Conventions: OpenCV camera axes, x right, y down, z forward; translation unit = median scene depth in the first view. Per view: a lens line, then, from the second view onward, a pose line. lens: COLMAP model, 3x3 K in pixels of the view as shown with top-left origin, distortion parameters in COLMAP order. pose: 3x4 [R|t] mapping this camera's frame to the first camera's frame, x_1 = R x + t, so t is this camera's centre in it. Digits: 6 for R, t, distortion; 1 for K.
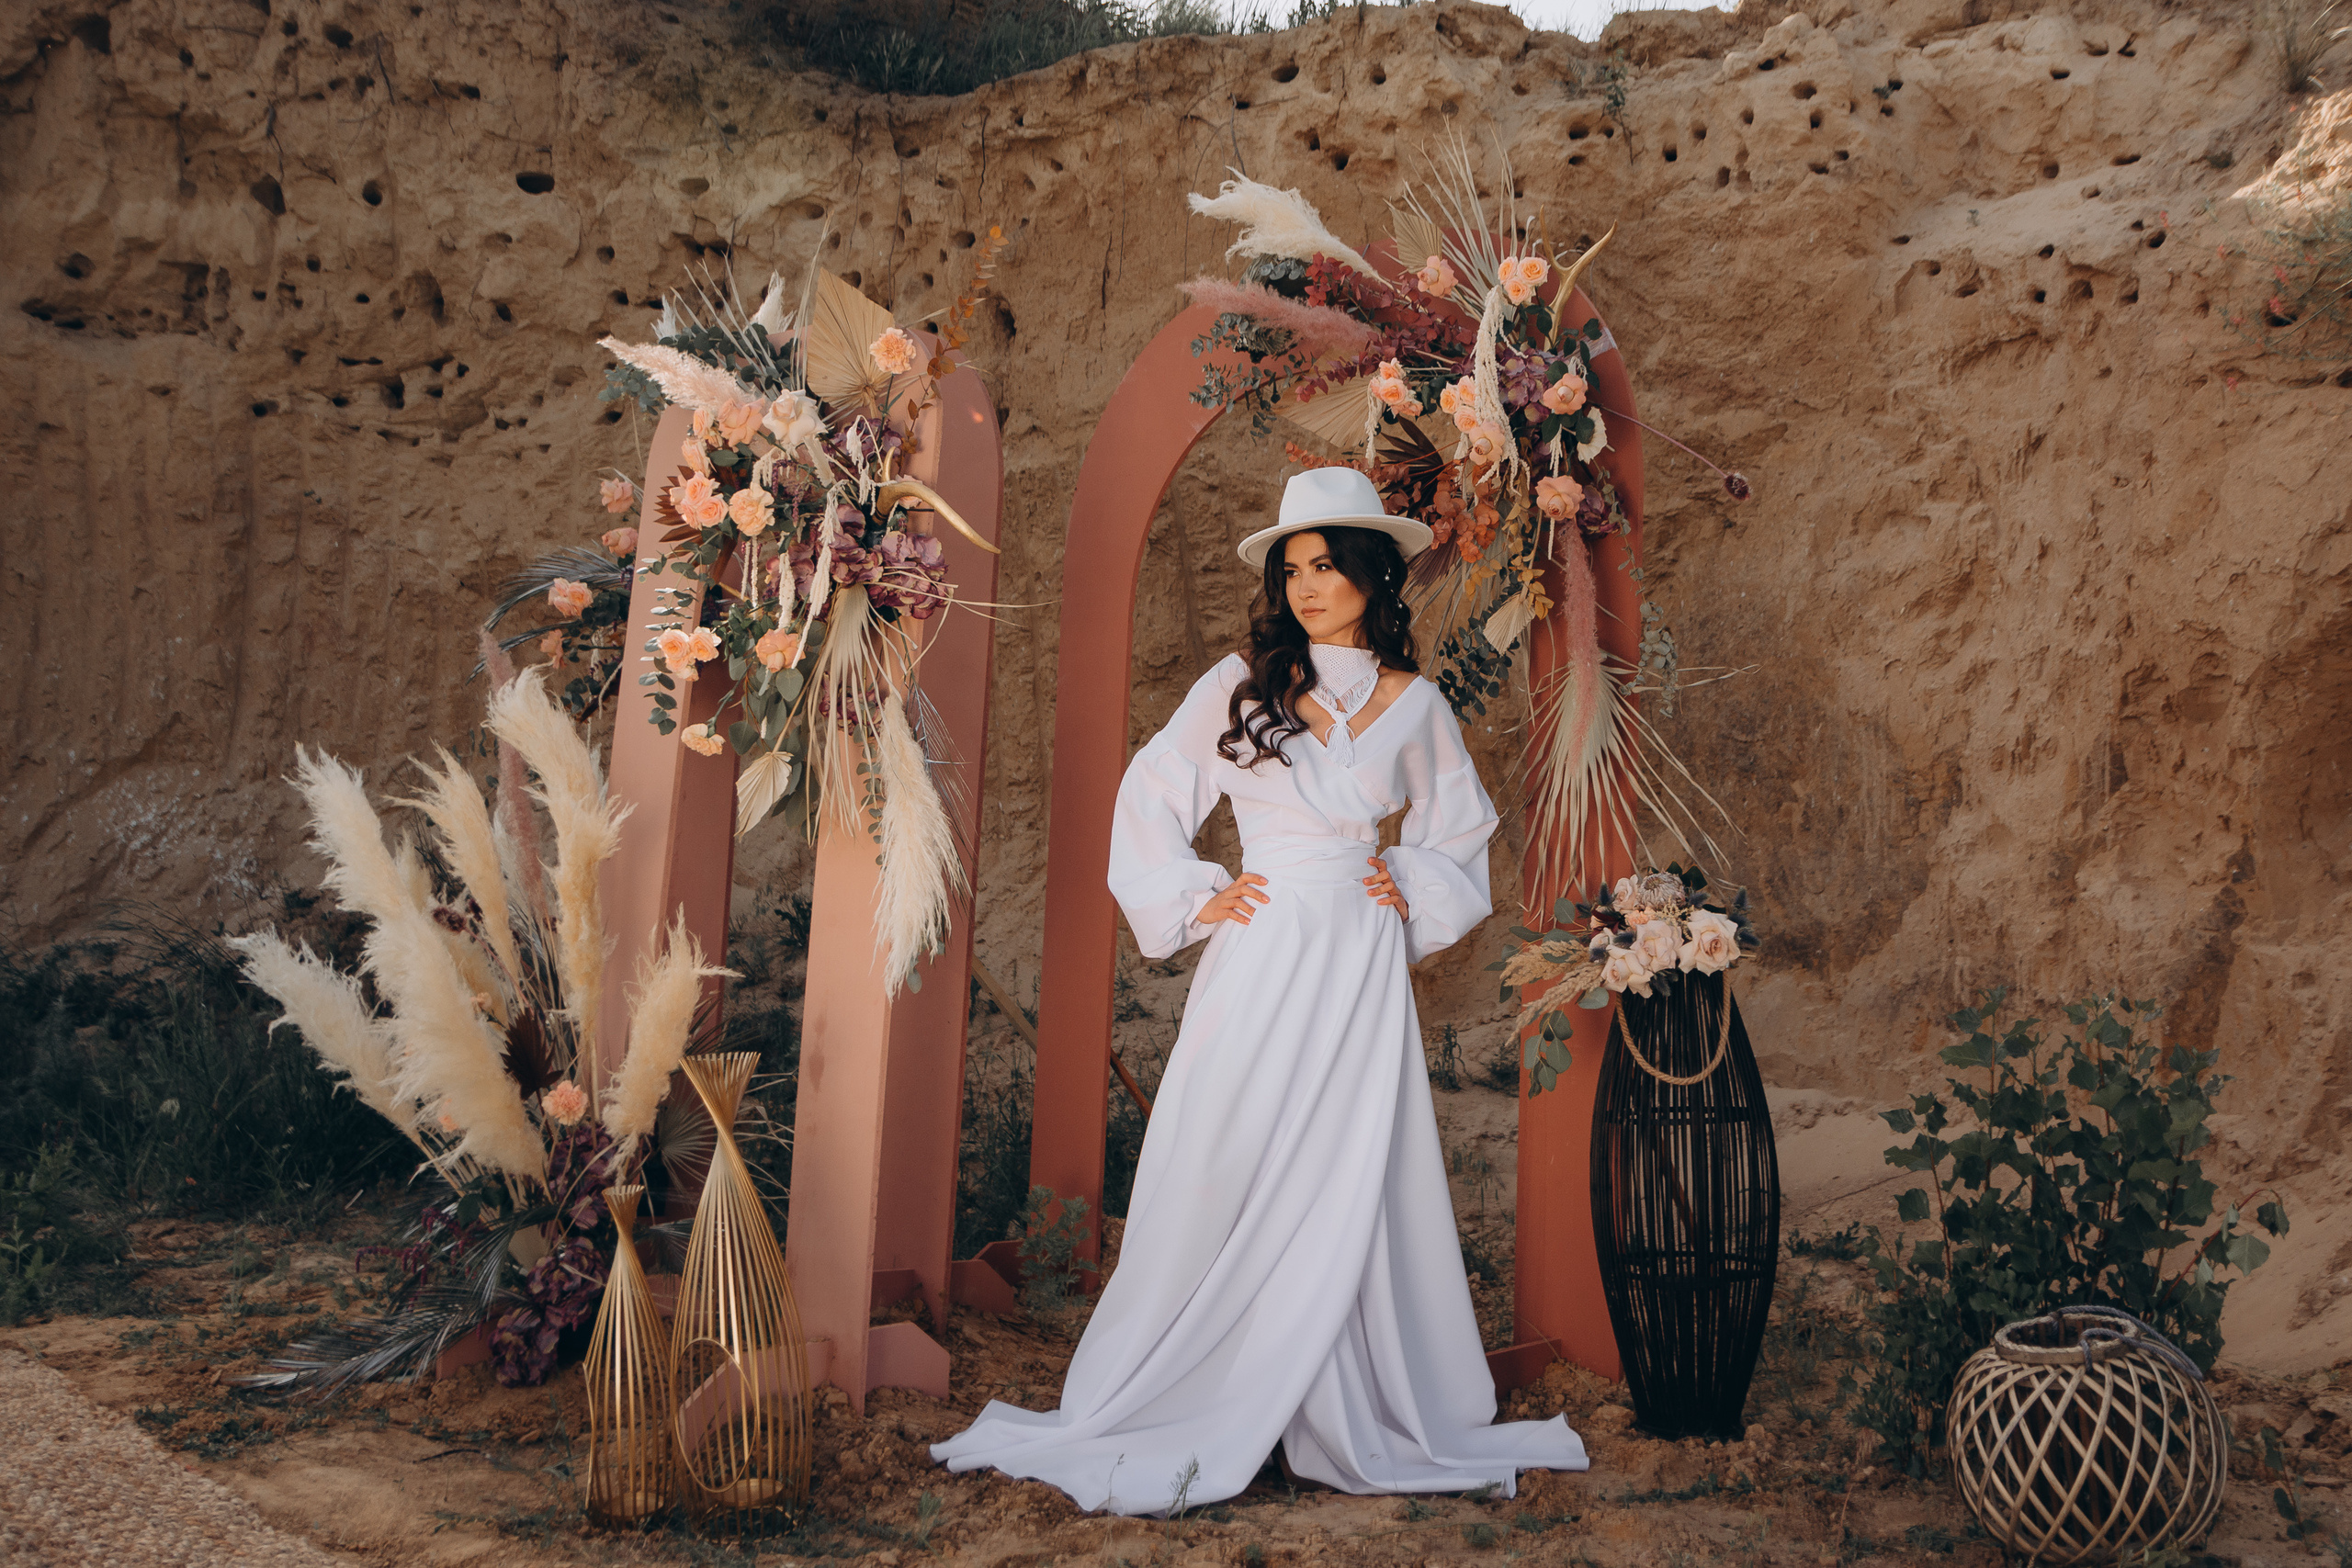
lens RADIAL K [[1778.8, 0, 1176.9], [0, 1778.8, 824.5], [0, 0, 1]] dist [-0.070909, 0.008324]
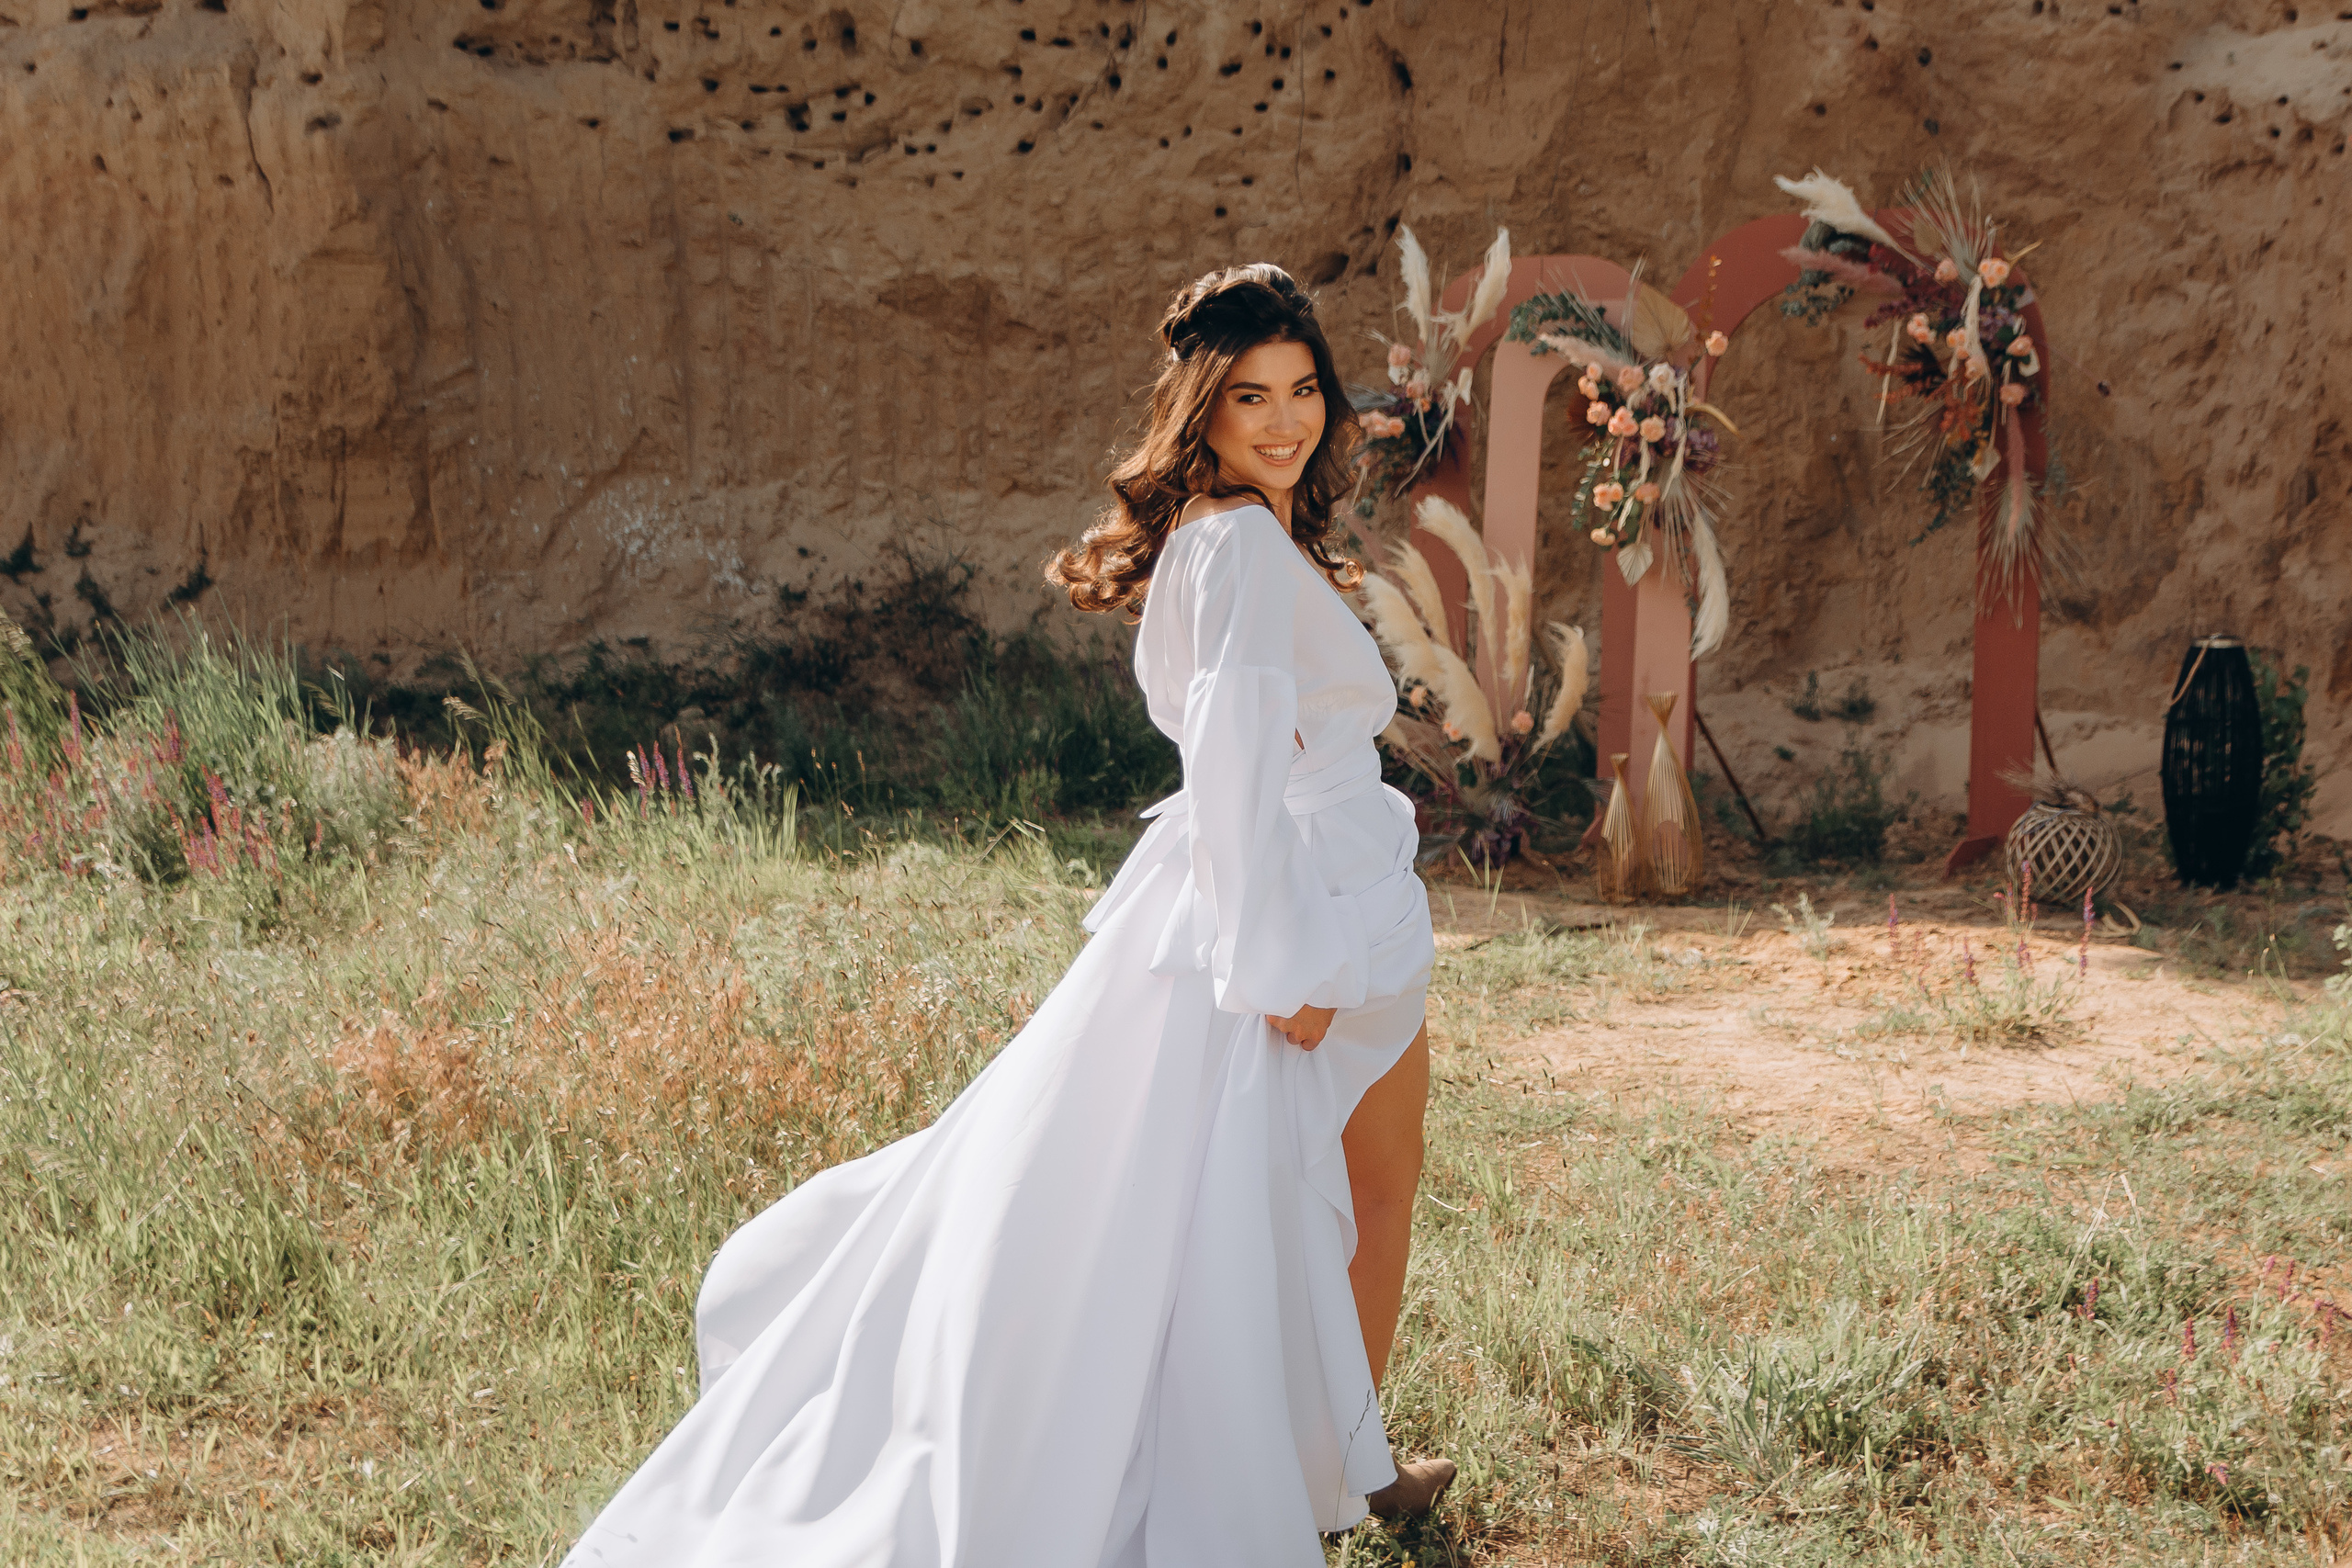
lens RADIAL K [[2699.7, 0, 1176.0], [0, 2699.7, 784.0], [0, 0, 1]] dist [-0.031603, 0.001746]
pose [[0.996938, -0.031225, 0.071687, -0.383119], [0.019990, 0.988117, 0.152401, -0.098626], [-0.075594, -0.150501, 0.985715, -0.783760]]
